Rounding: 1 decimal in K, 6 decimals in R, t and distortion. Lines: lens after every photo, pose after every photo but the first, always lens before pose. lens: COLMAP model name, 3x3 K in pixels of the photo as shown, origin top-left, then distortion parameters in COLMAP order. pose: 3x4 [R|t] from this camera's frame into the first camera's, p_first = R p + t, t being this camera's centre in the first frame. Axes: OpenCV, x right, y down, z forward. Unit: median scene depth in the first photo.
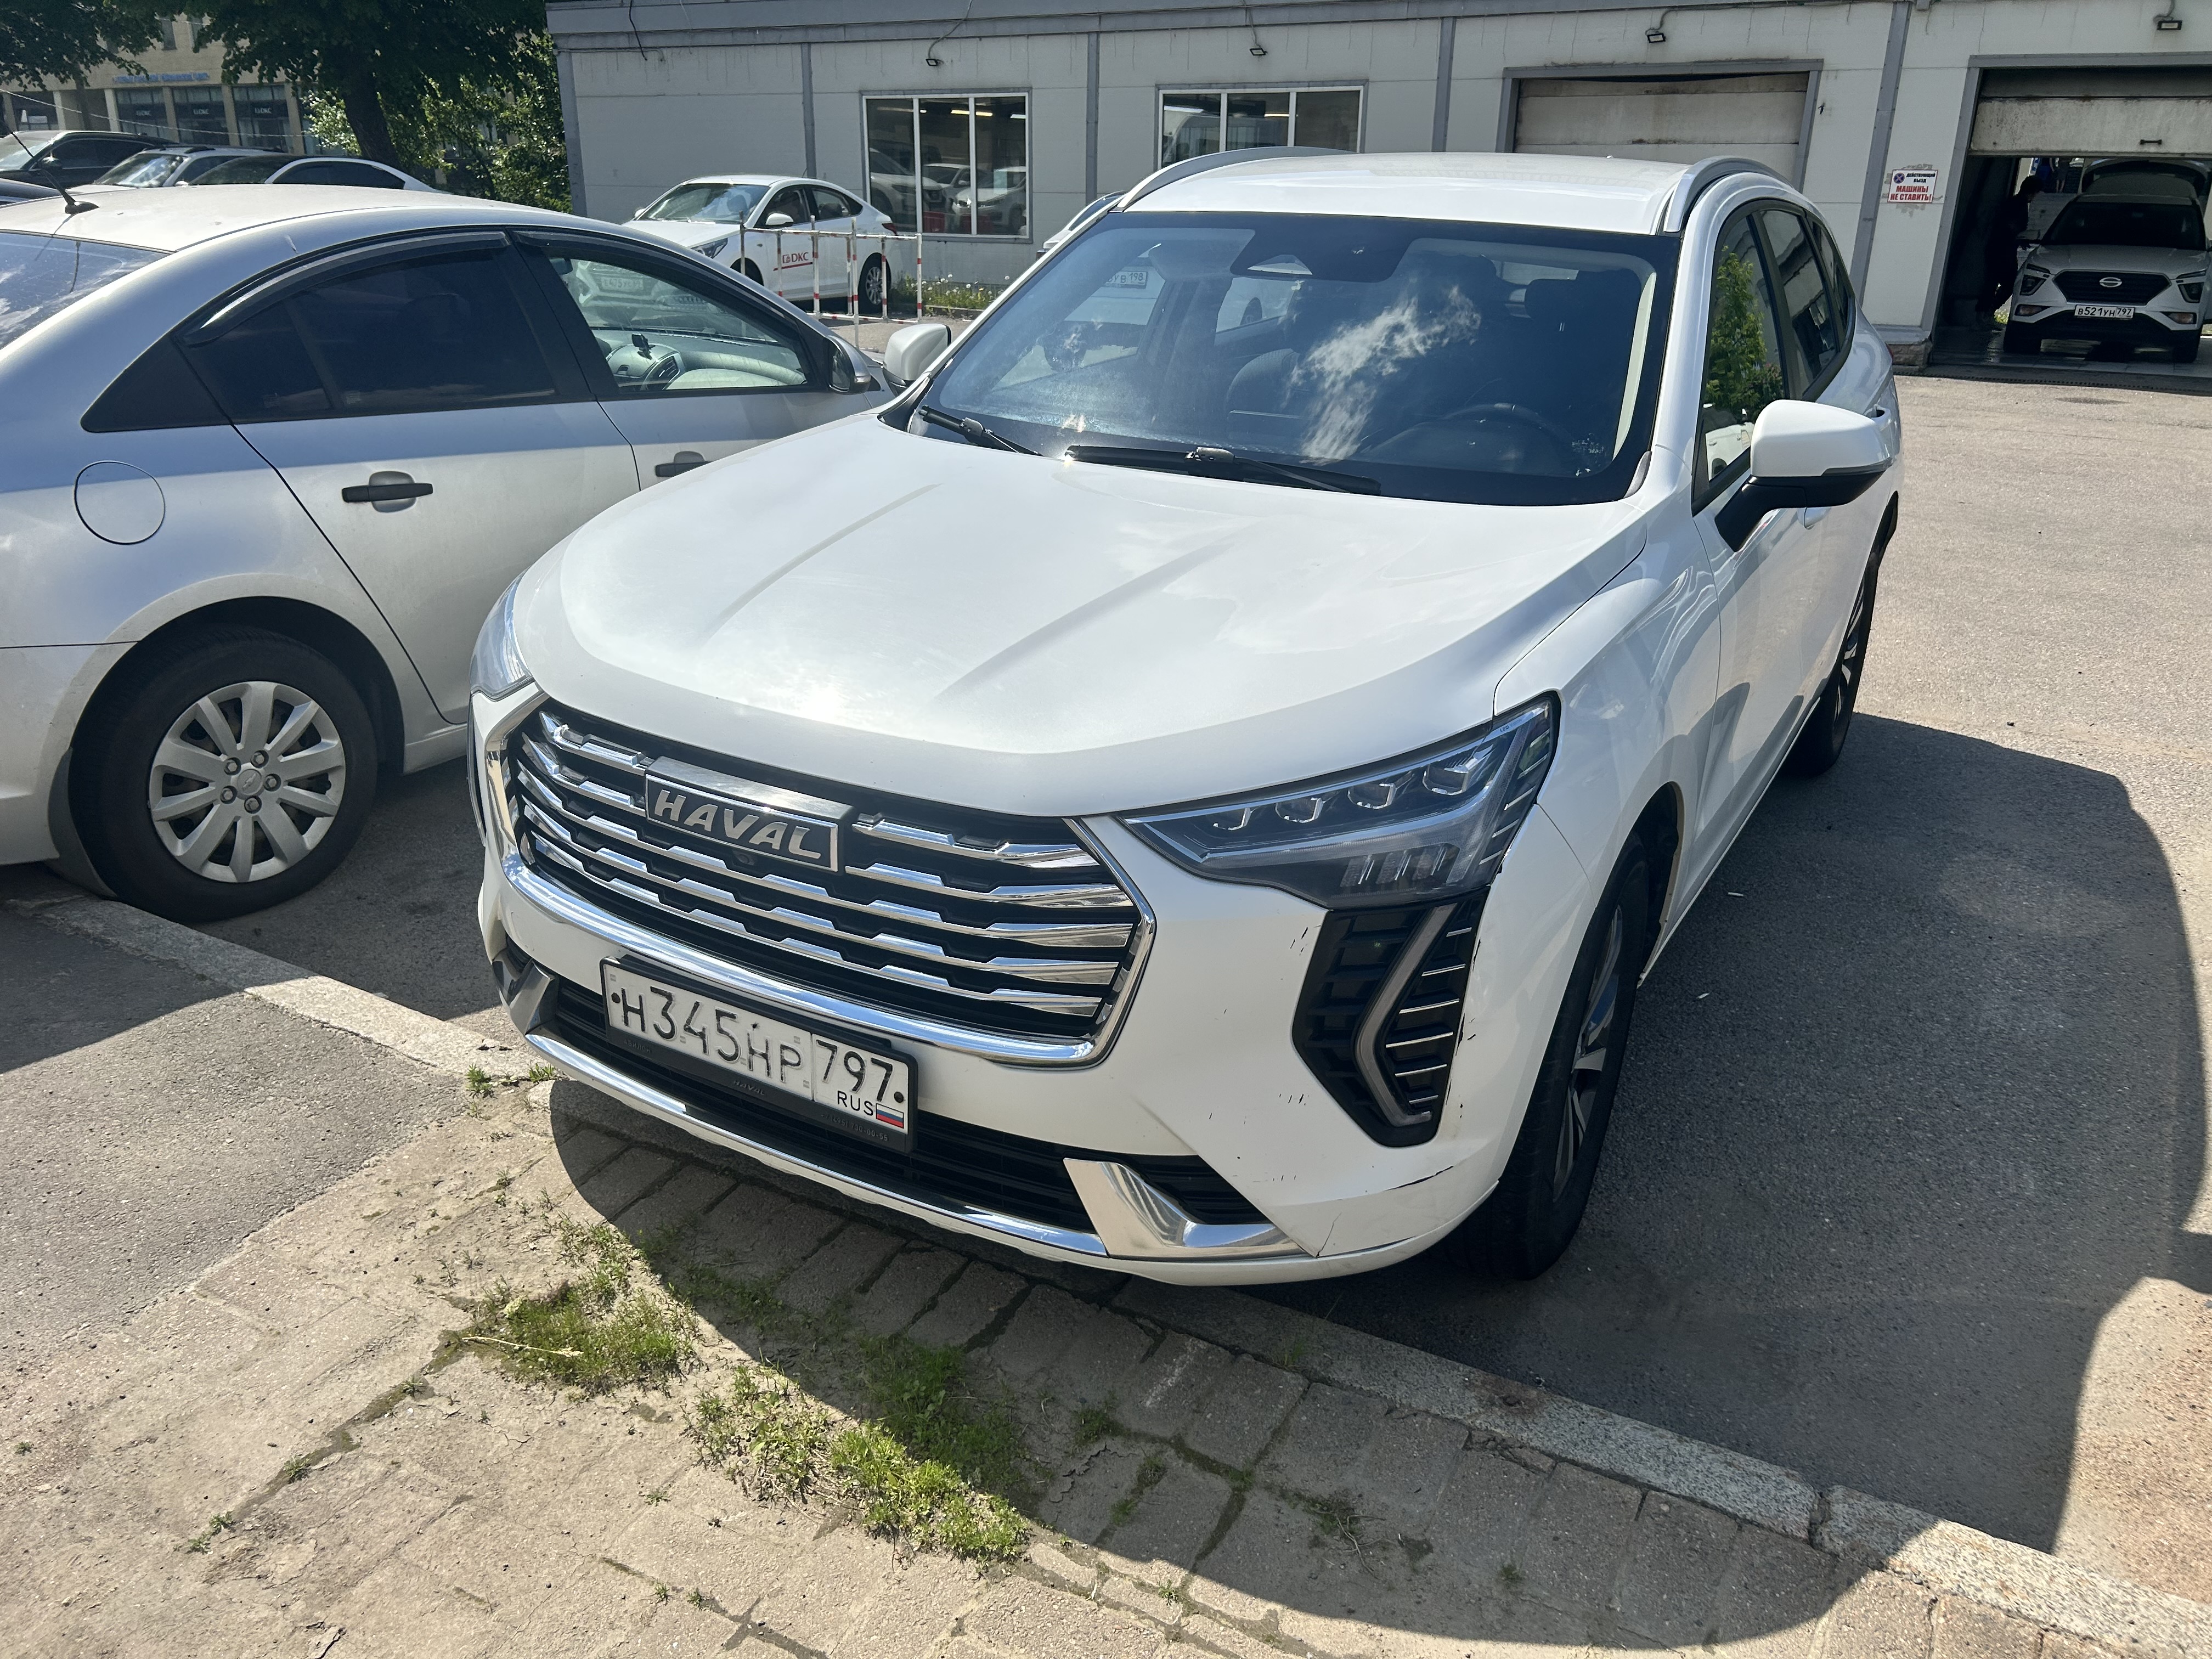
lens RADIAL K [[1683.7, 0, 1106.0], [0, 1683.7, 829.5], [0, 0, 1]] dist [0.045393, -0.069429]
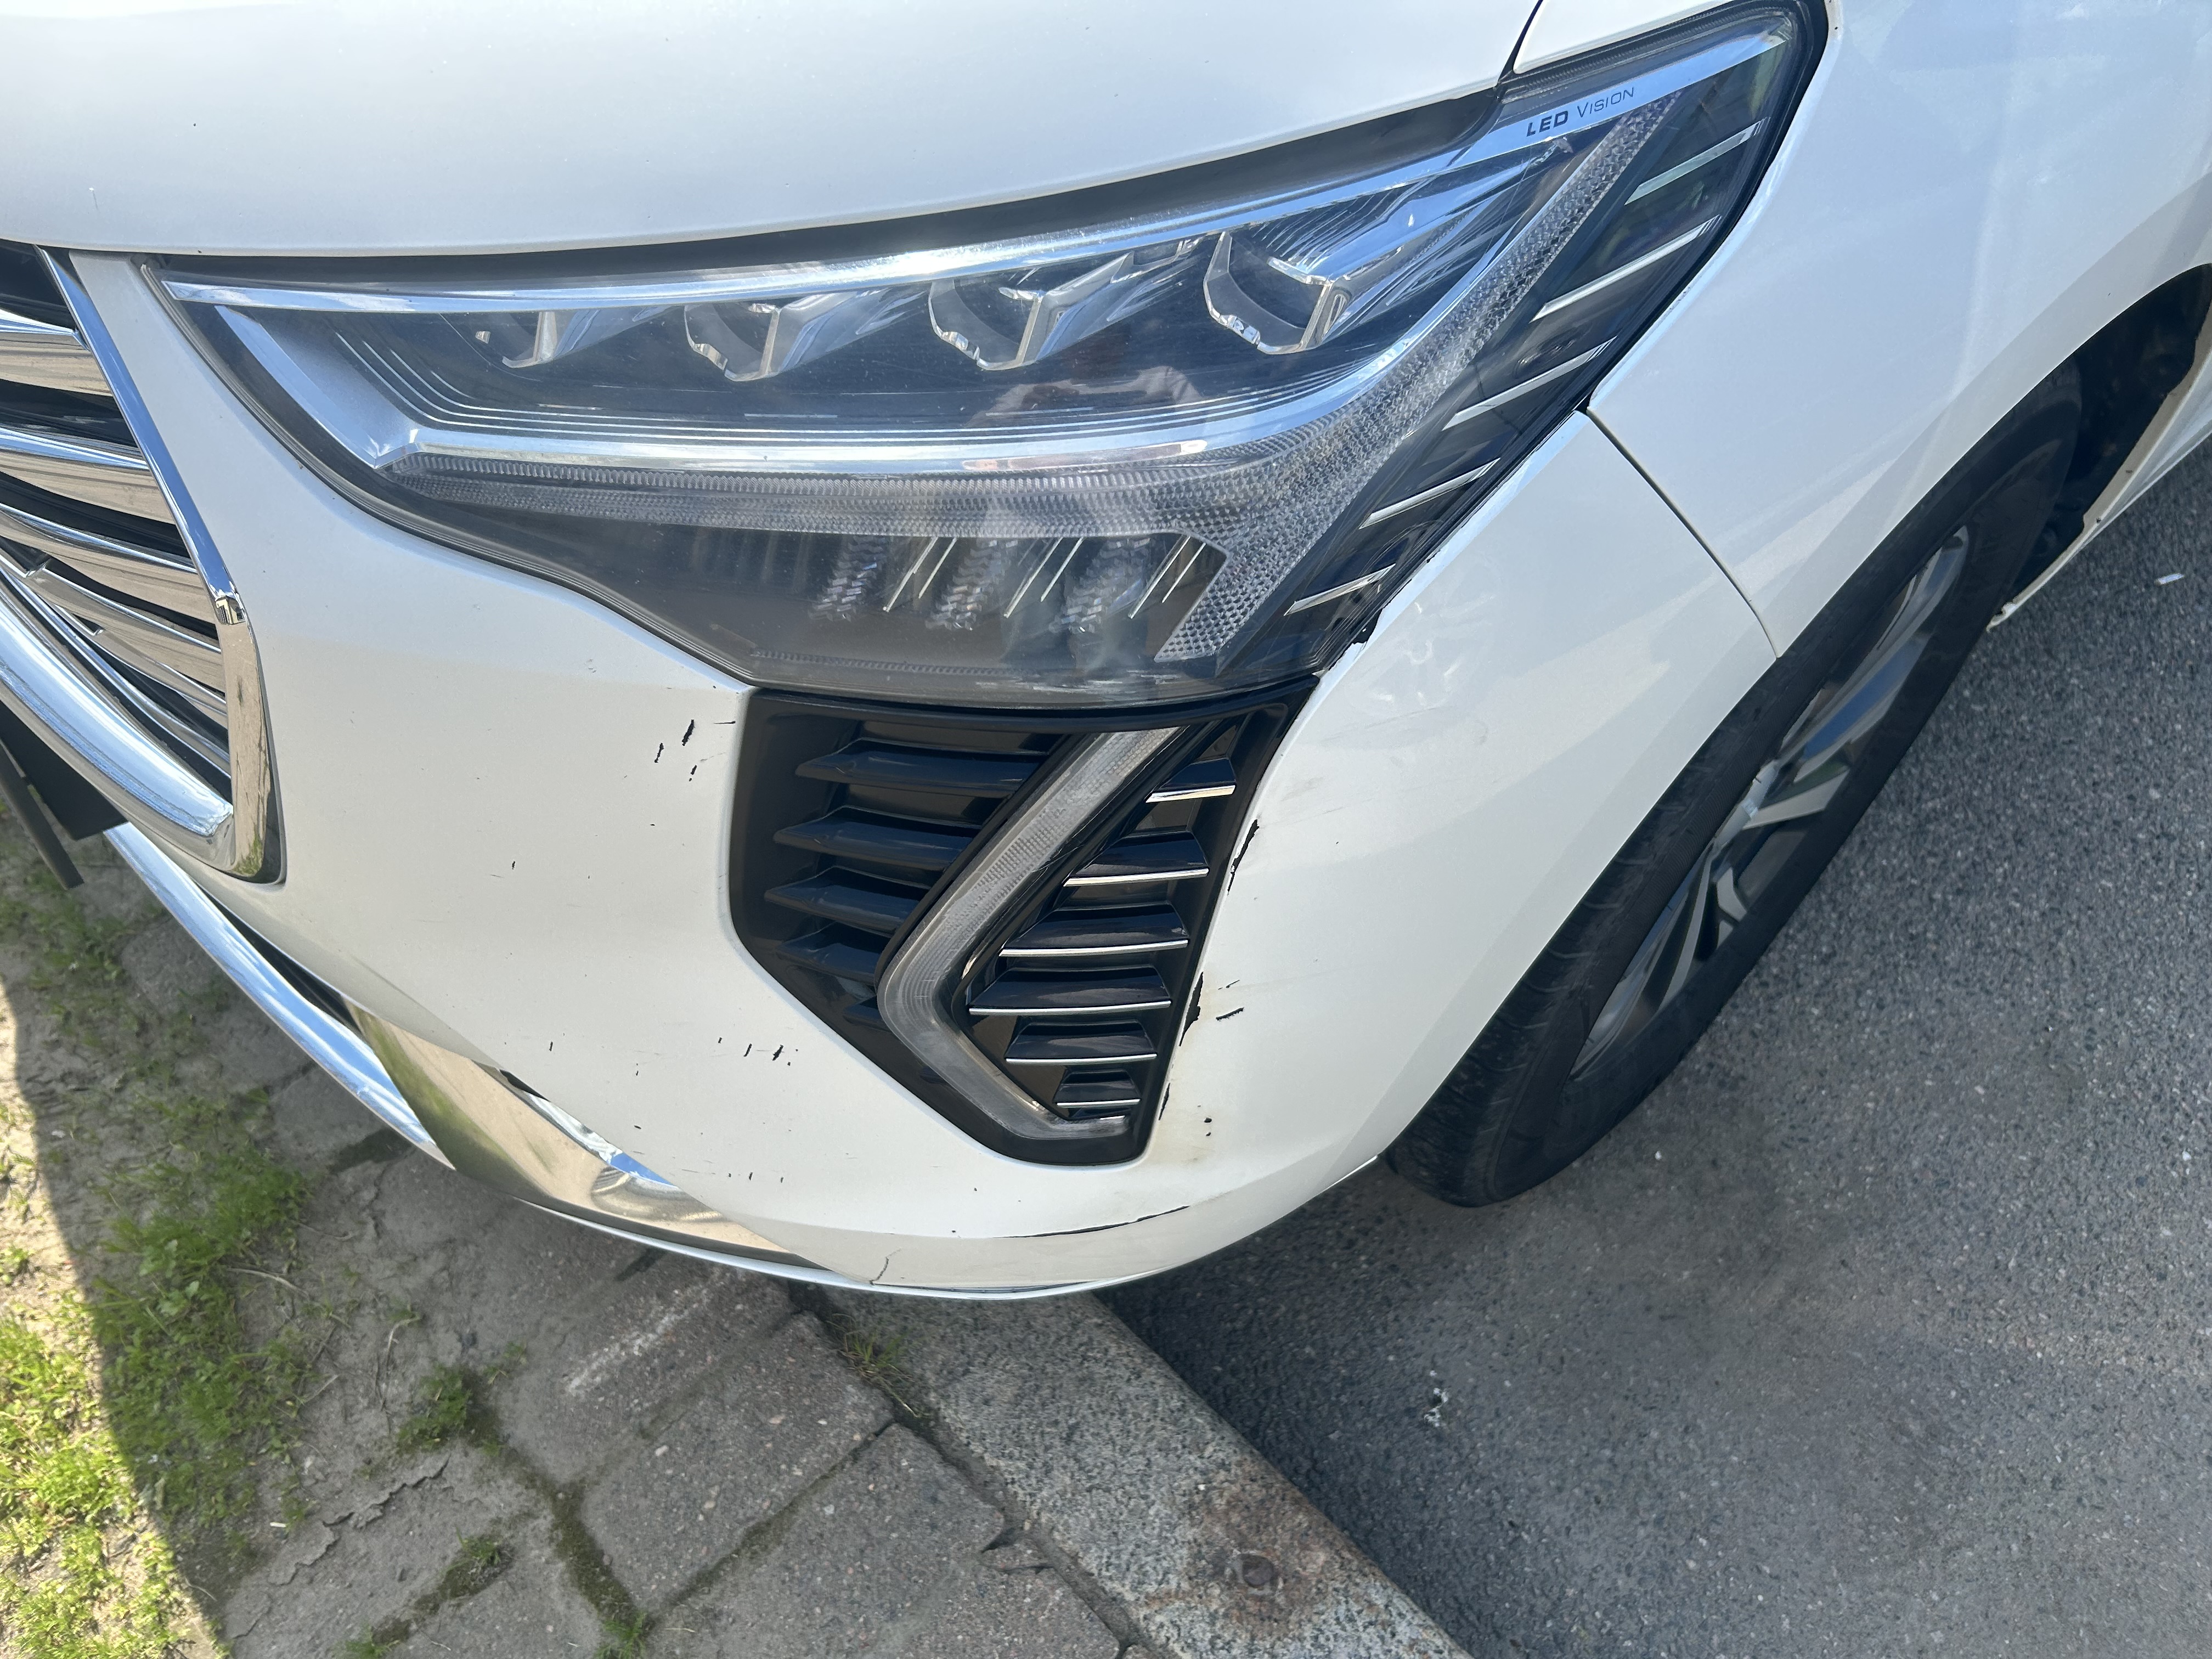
lens RADIAL K [[1679.9, 0, 1106.0], [0, 1679.9, 829.5], [0, 0, 1]] dist [0.005486, 0.000213]
pose [[0.954613, 0.231140, -0.187853, 0.252947], [-0.114676, 0.867299, 0.484399, -0.087642], [0.274888, -0.440871, 0.854441, 0.704944]]
